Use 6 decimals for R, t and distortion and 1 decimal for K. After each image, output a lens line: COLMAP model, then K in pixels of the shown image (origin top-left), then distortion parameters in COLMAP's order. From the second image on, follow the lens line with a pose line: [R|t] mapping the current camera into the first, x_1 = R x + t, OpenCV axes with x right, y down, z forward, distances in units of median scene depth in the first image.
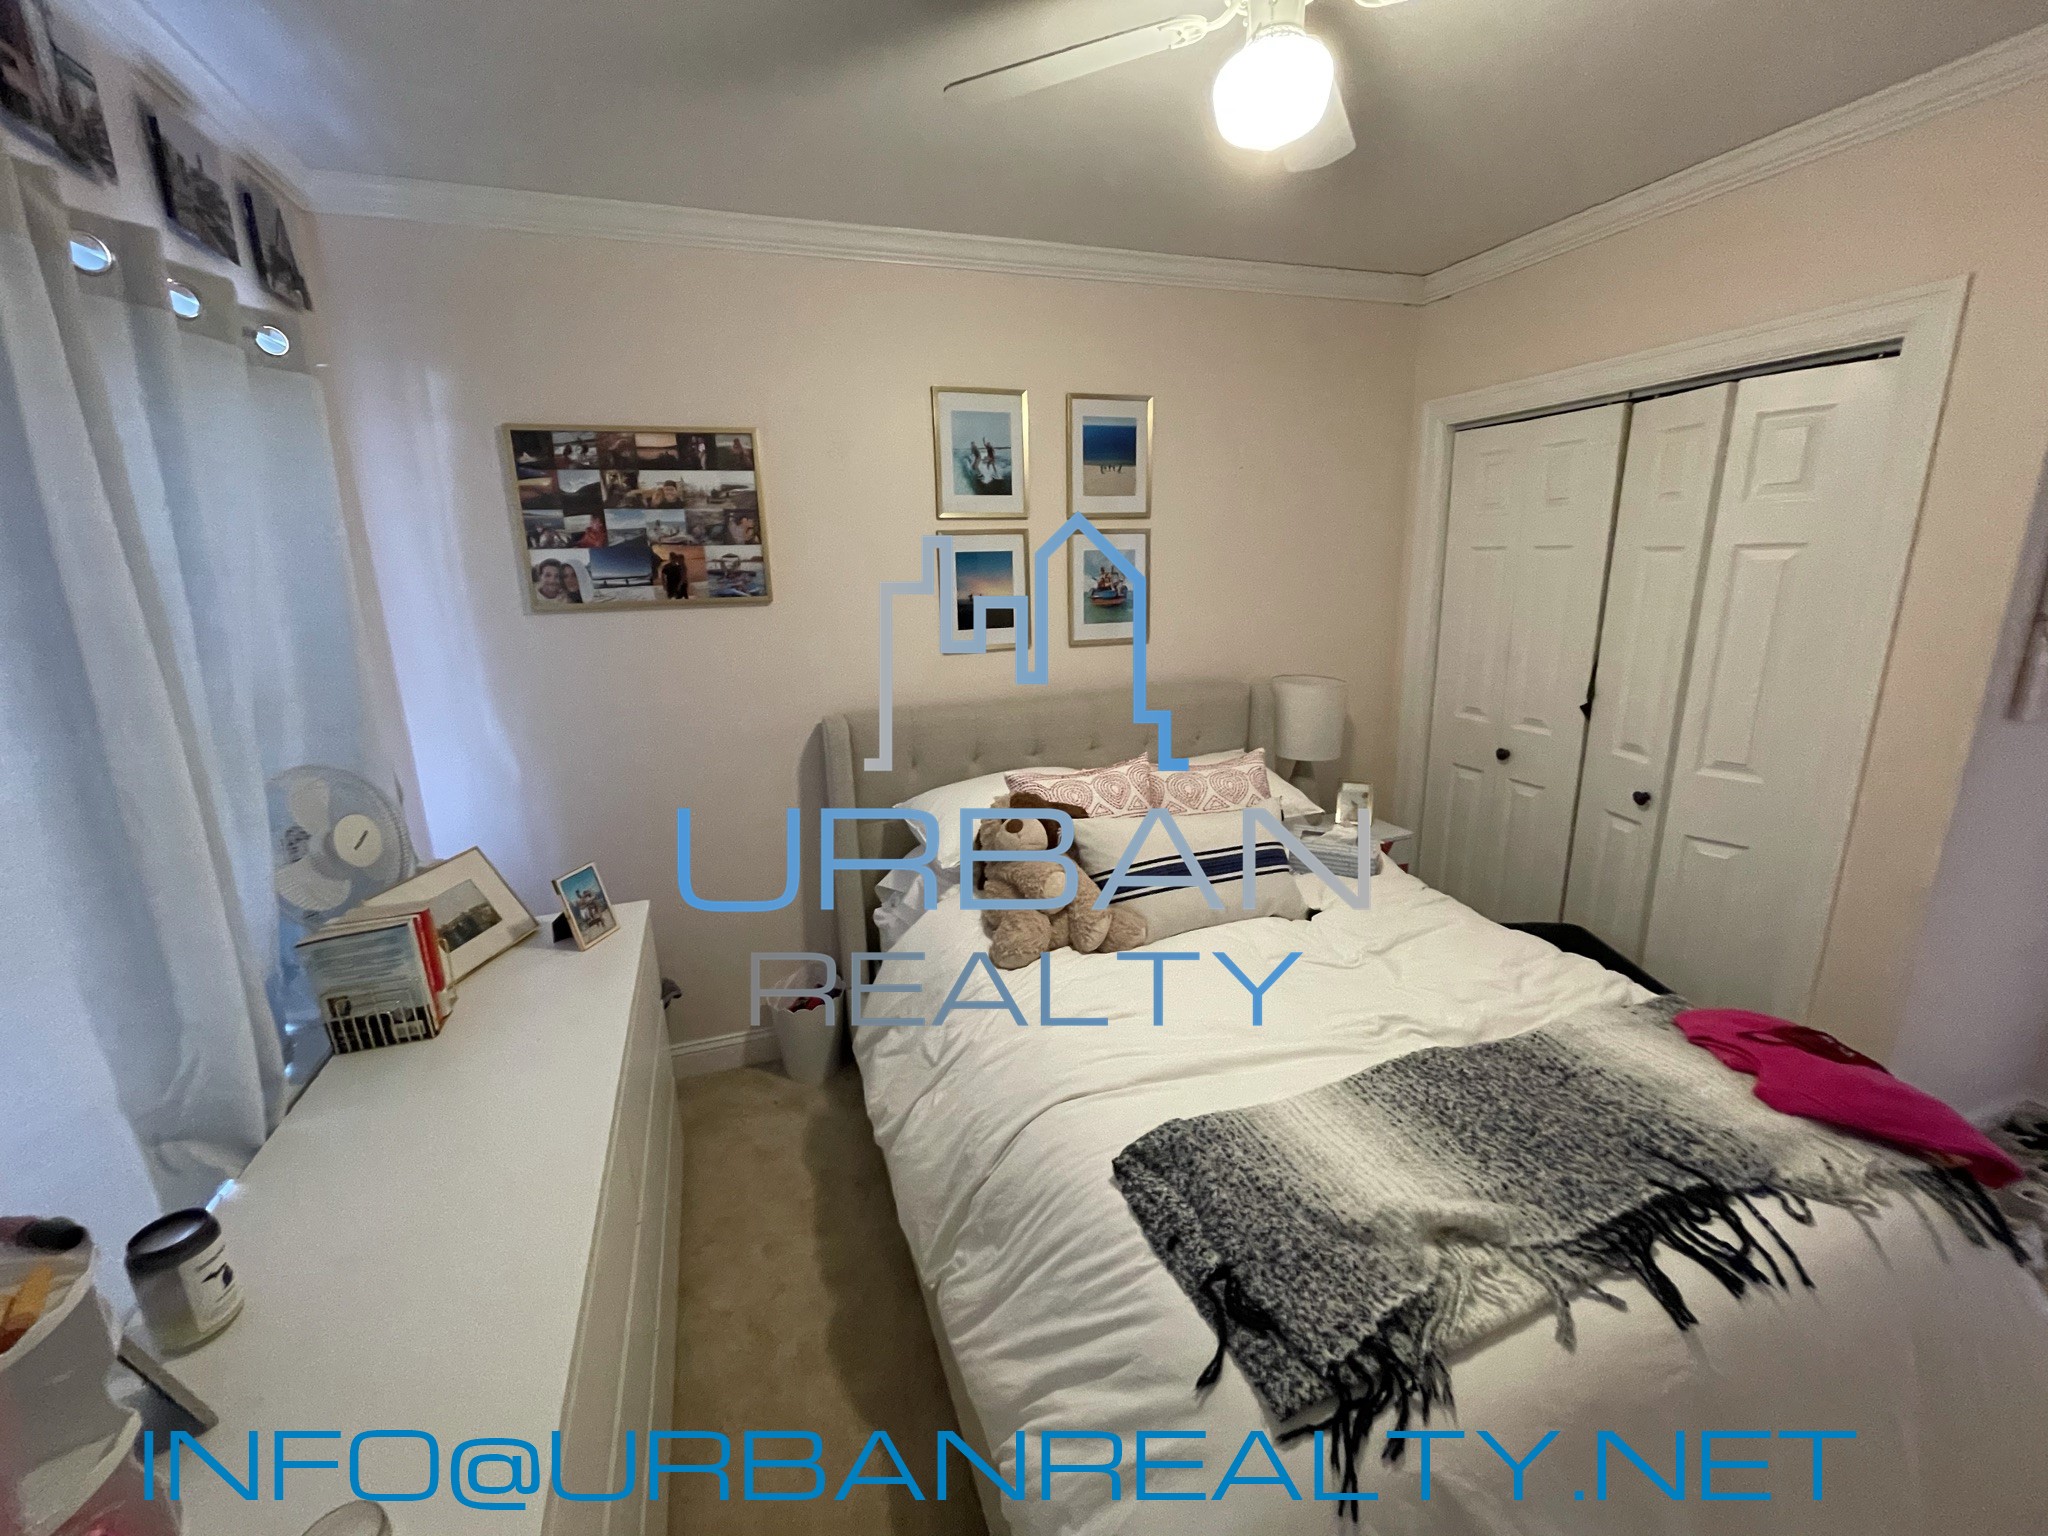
lens RADIAL K [[829.0, 0, 1009.1], [0, 829.0, 767.3], [0, 0, 1]] dist [-0.011904, -0.000115]
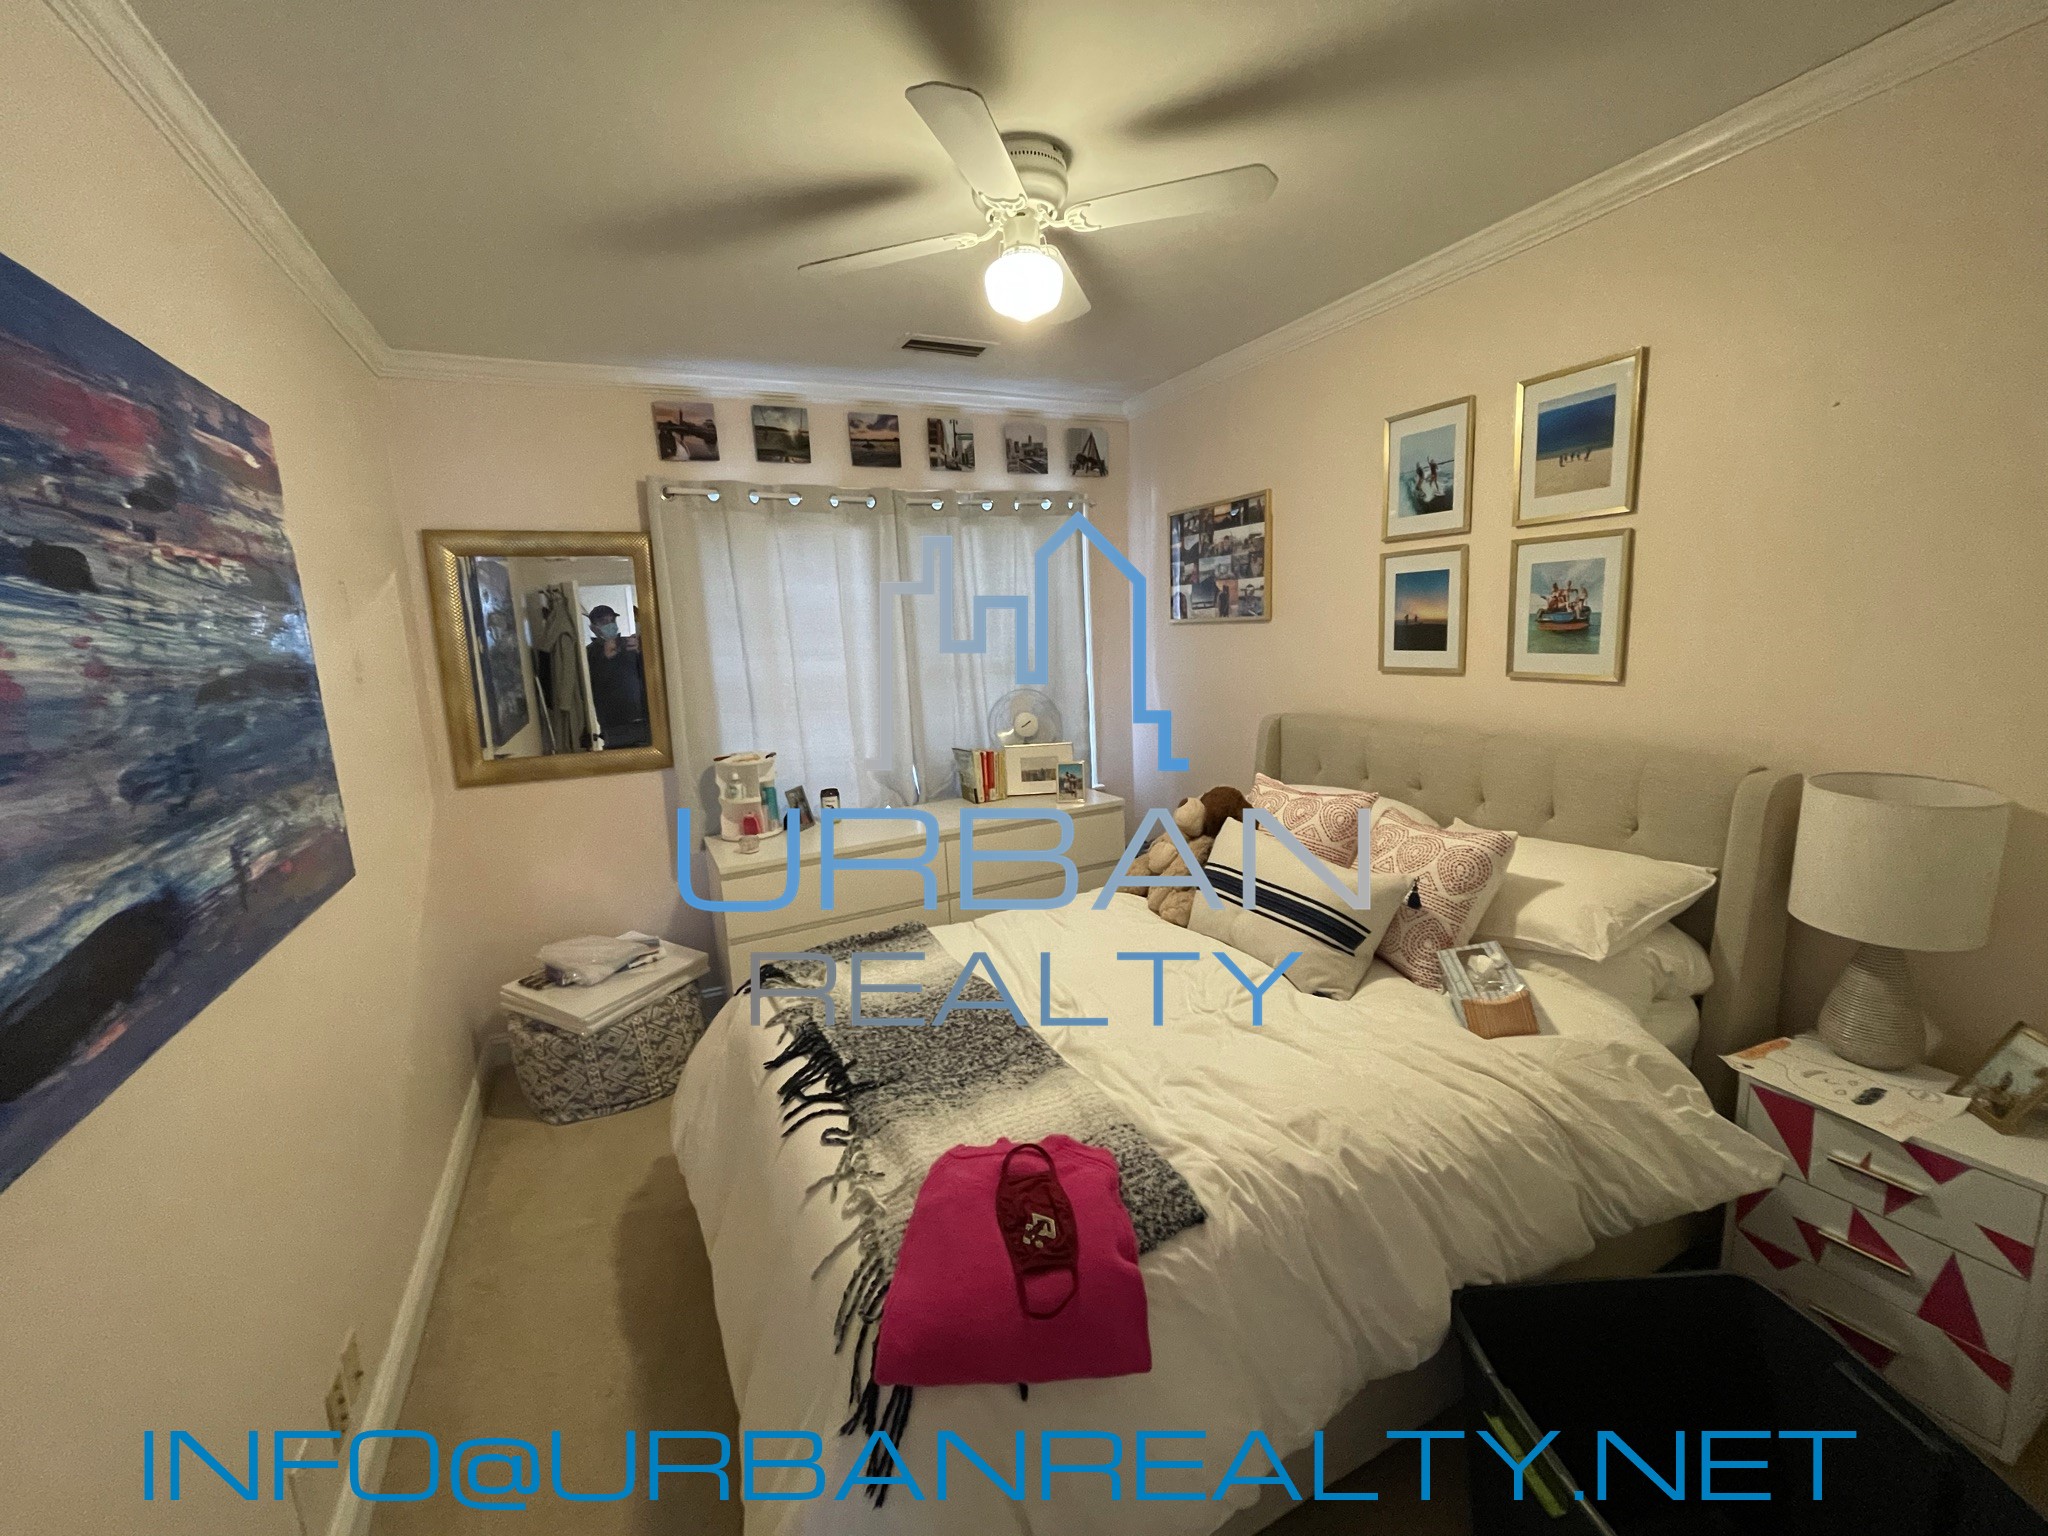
lens RADIAL K [[829.0, 0, 1008.9], [0, 829.0, 763.3], [0, 0, 1]] dist [-0.011904, -0.000115]
pose [[0.107555, 0.187562, -0.976347, 1.005746], [-0.186872, 0.968353, 0.165440, -0.124659], [0.976479, 0.164658, 0.139202, 0.474596]]
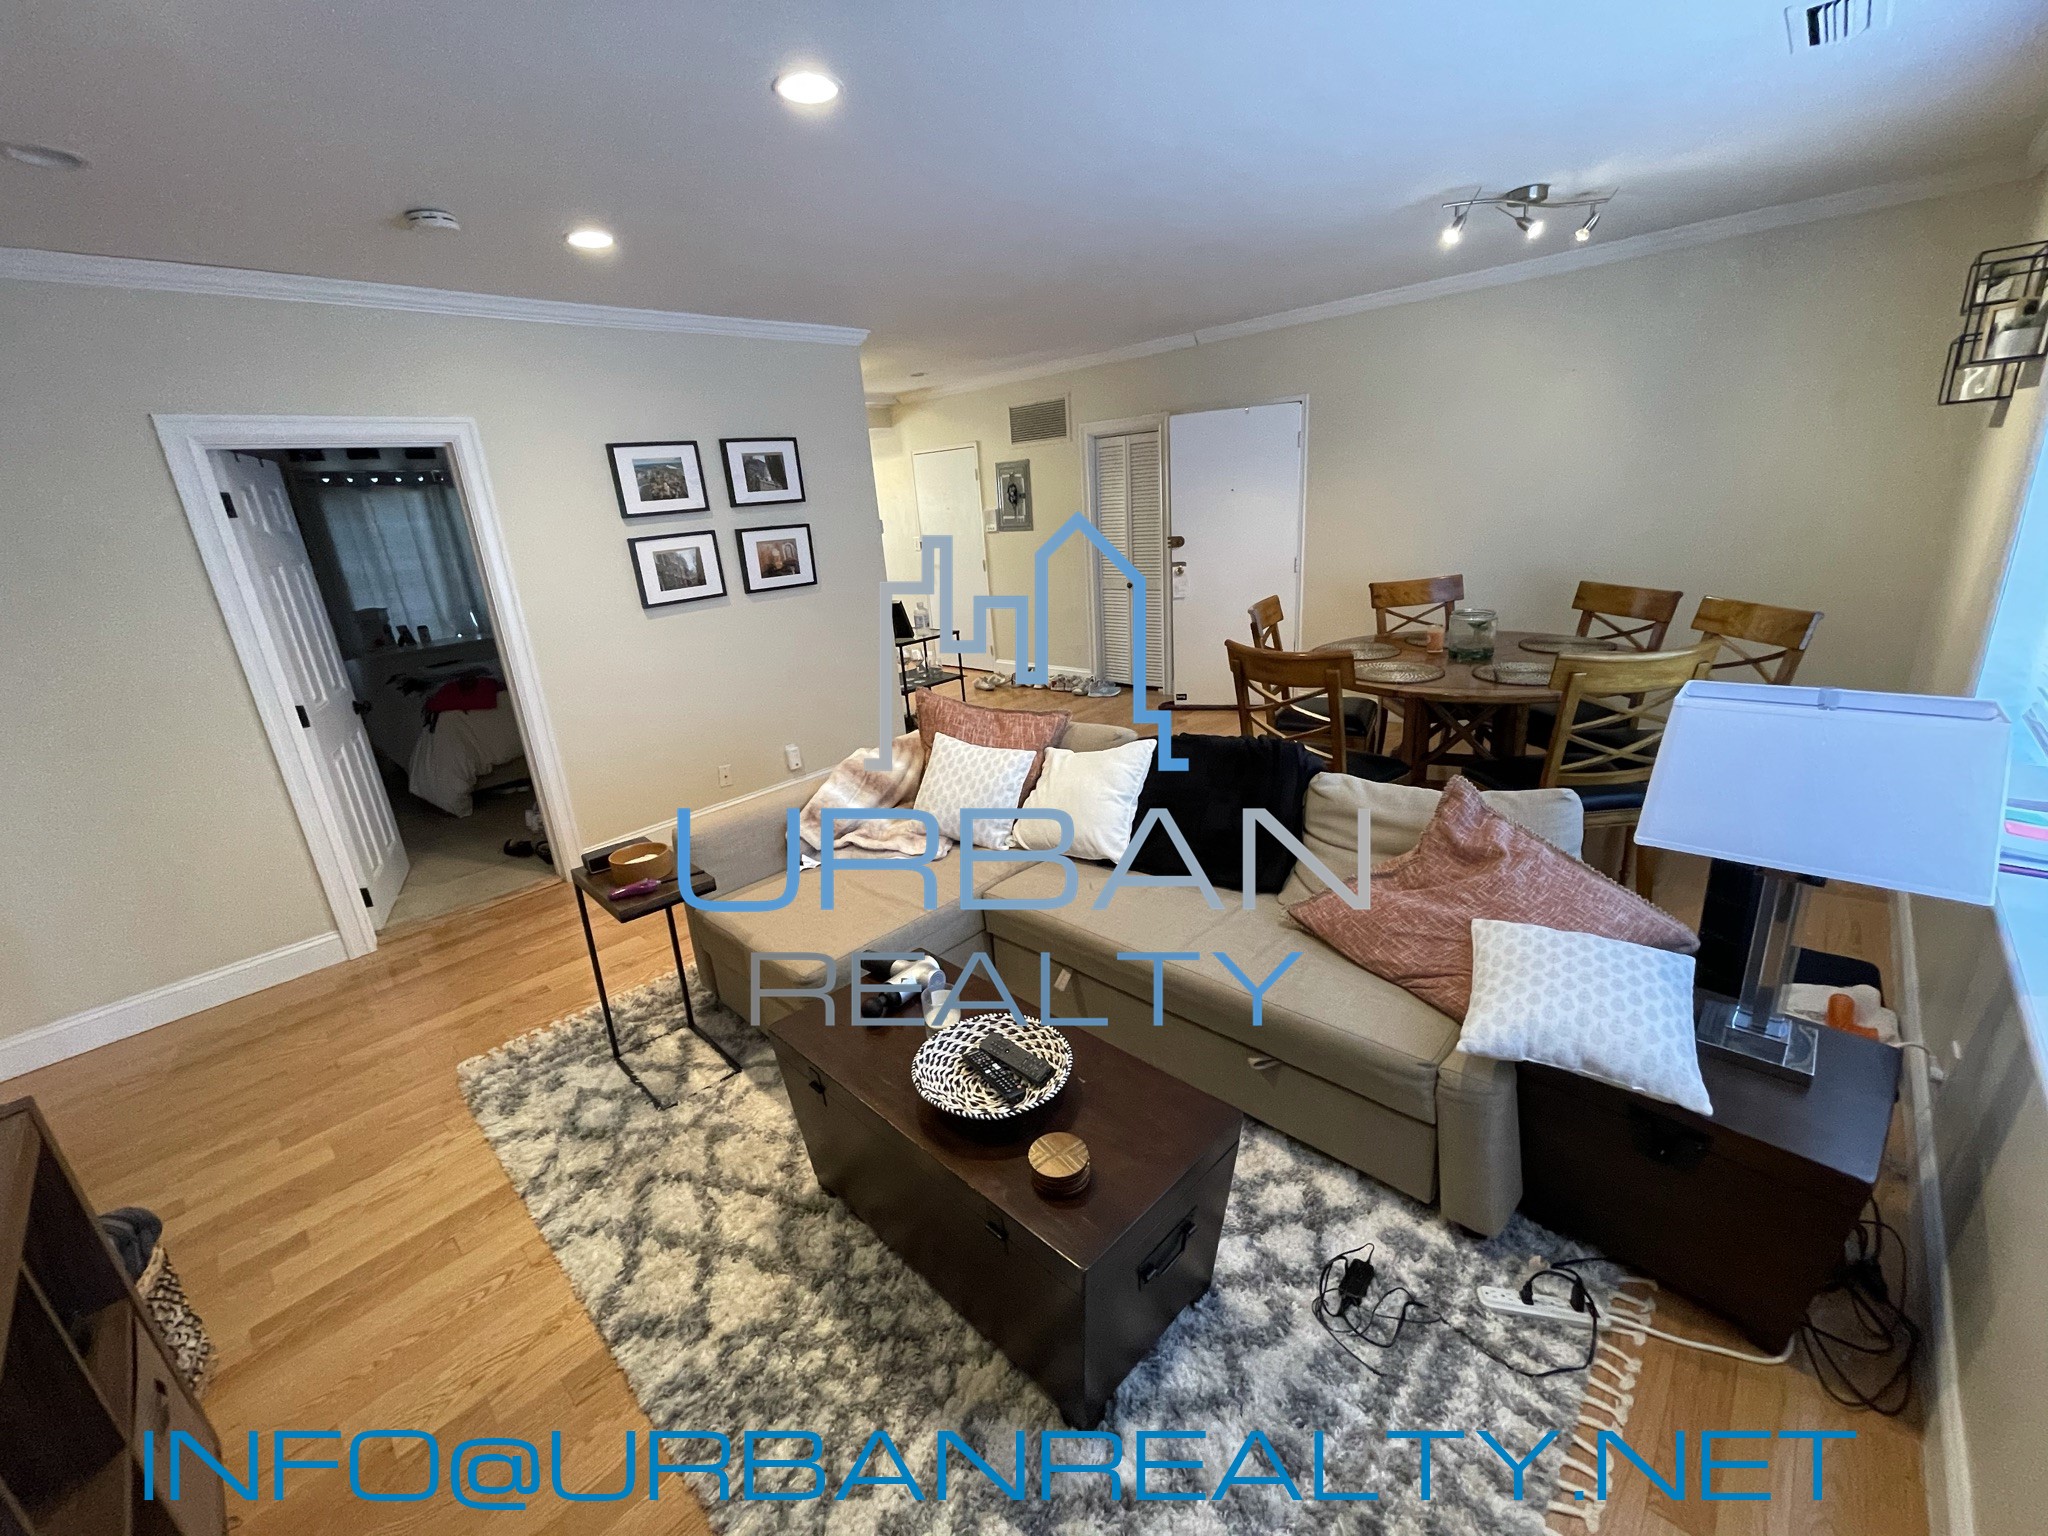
lens RADIAL K [[829.0, 0, 1020.7], [0, 829.0, 767.1], [0, 0, 1]] dist [-0.011904, -0.000115]
pose [[0.460538, 0.269971, -0.845589, 2.990334], [-0.144761, 0.962716, 0.228523, -0.262048], [0.875756, 0.017165, 0.482448, 0.810722]]
